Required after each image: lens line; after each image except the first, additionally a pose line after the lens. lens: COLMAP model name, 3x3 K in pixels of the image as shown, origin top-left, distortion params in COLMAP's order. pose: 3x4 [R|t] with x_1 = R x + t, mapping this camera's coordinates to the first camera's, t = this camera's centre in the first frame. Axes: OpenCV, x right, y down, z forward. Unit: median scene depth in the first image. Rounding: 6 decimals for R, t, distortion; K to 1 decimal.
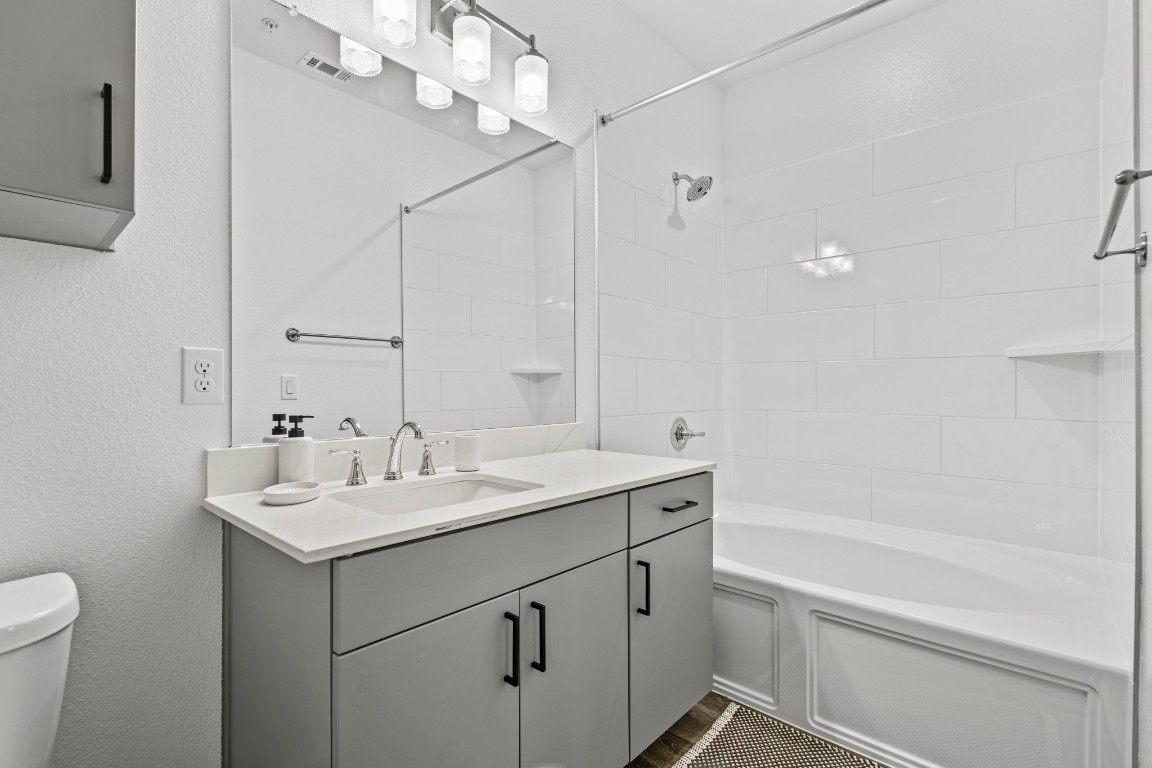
lens RADIAL K [[530.9, 0, 576.0], [0, 530.9, 384.0], [0, 0, 1]] dist [0.000076, 0.001157]
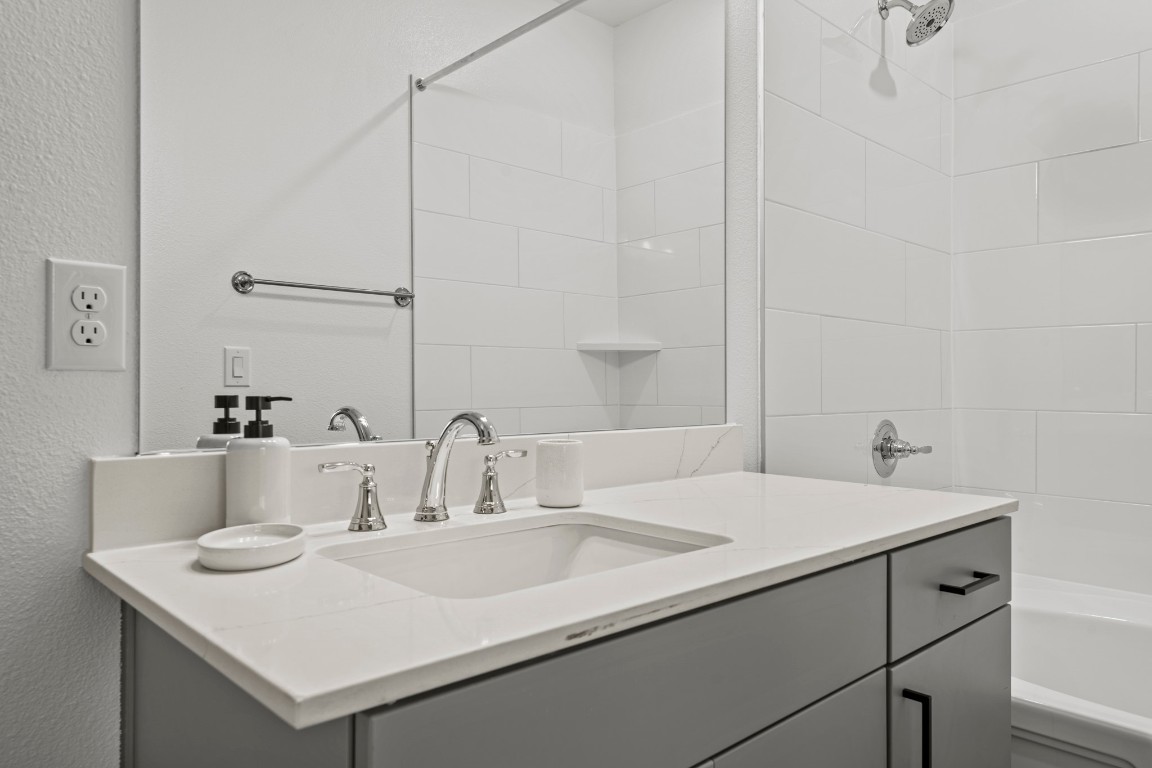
lens RADIAL K [[764.3, 0, 576.0], [0, 764.3, 384.0], [0, 0, 1]] dist [0.011233, -0.000983]
pose [[0.997446, 0.005618, -0.071210, -0.139388], [-0.005426, 0.999981, 0.002892, 0.037374], [0.071225, -0.002499, 0.997457, 0.232497]]
